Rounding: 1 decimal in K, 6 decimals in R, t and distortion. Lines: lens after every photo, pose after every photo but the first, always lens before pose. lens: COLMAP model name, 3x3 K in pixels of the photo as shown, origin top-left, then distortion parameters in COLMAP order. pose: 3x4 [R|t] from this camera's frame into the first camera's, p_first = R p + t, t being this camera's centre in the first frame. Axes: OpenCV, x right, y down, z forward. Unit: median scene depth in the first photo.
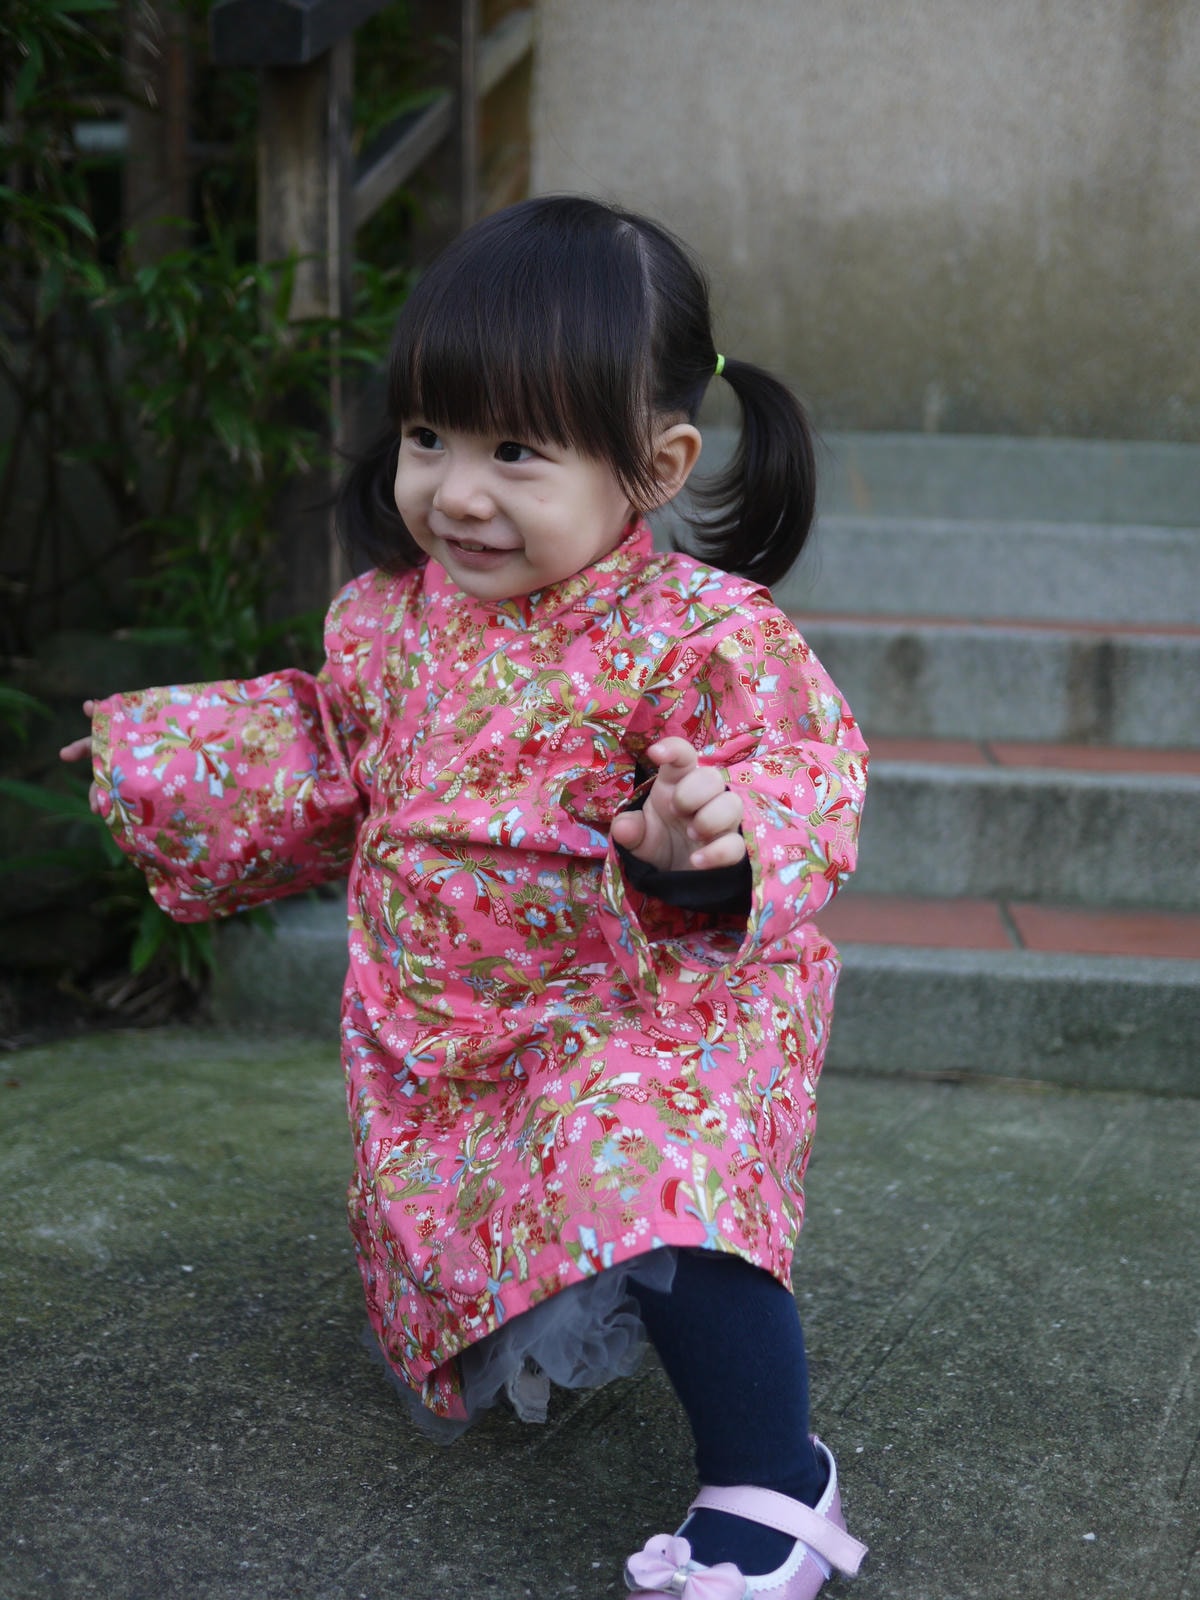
lens RADIAL K [[1815.2, 0, 599.7], [0, 1815.2, 800.3], [0, 0, 1]] dist [-0.002627, 0.000000]
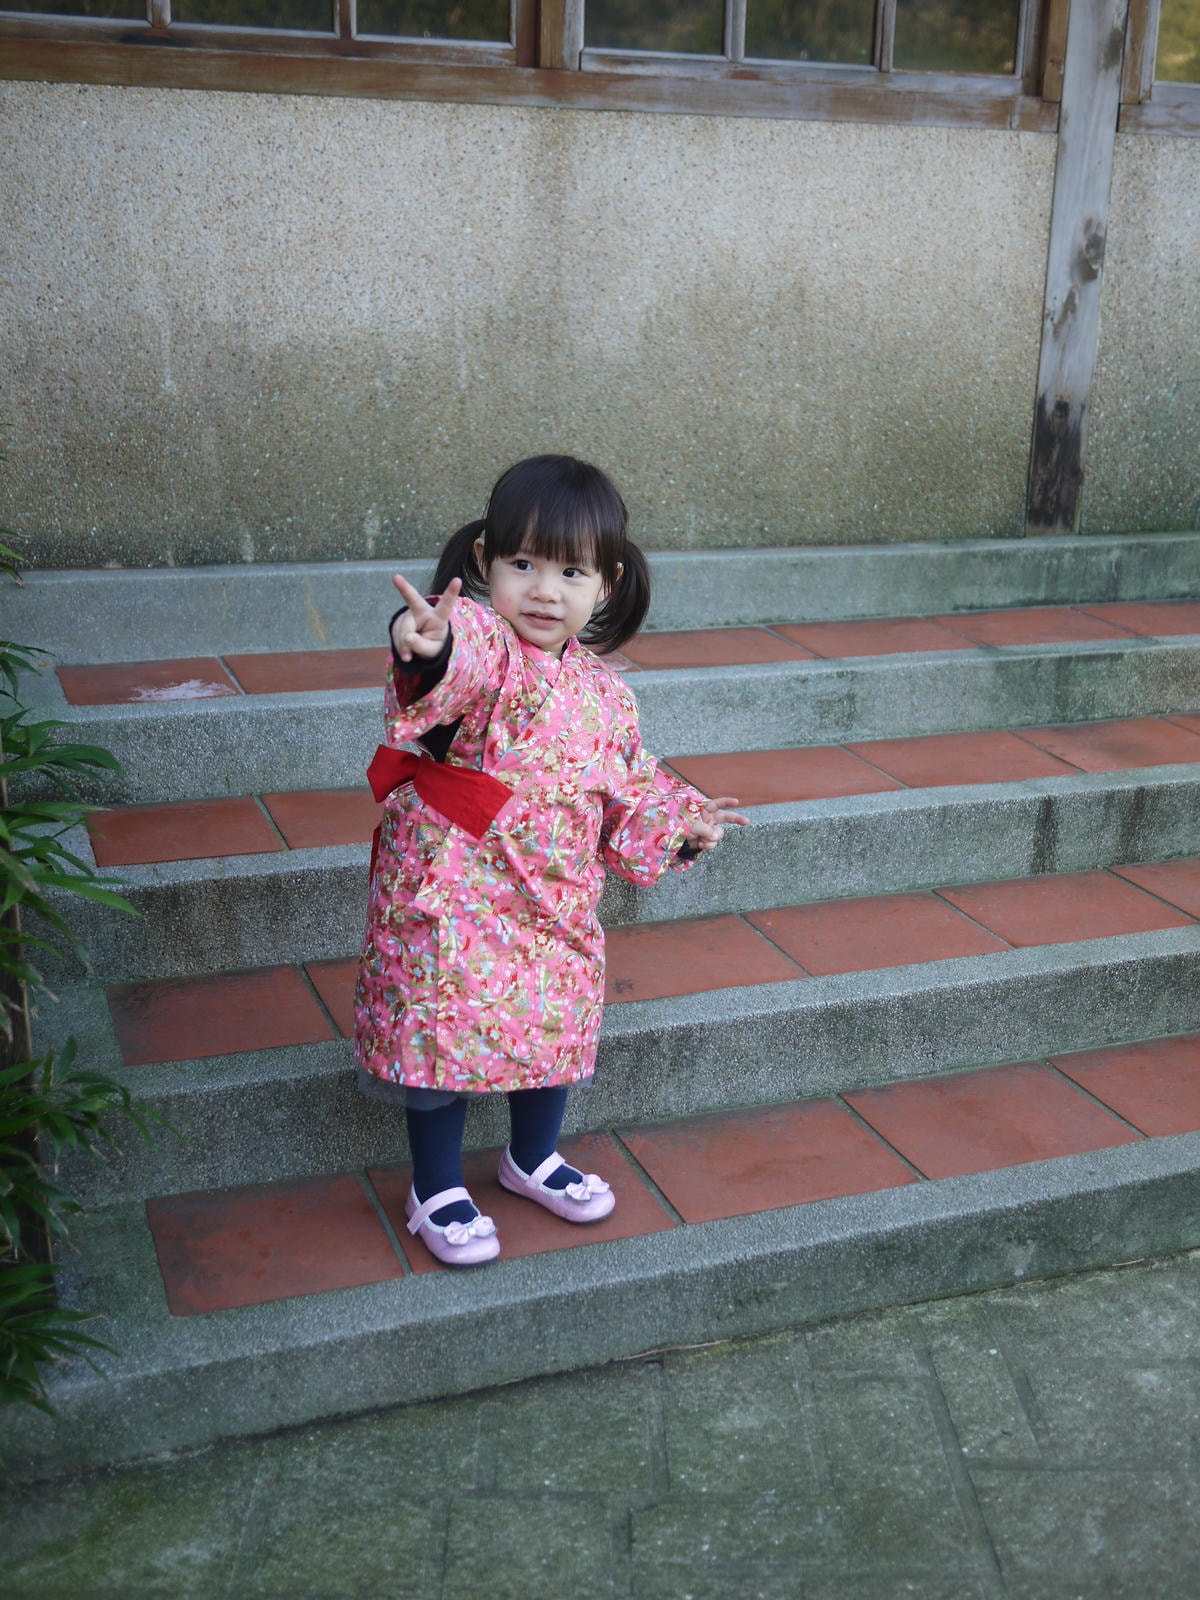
lens RADIAL K [[1815.2, 0, 600.9], [0, 1815.2, 800.2], [0, 0, 1]] dist [-0.002627, 0.000000]
pose [[0.880872, -0.151058, 0.448604, -0.191502], [0.066315, 0.977749, 0.199020, -0.269209], [-0.468686, -0.145562, 0.871289, 0.020842]]
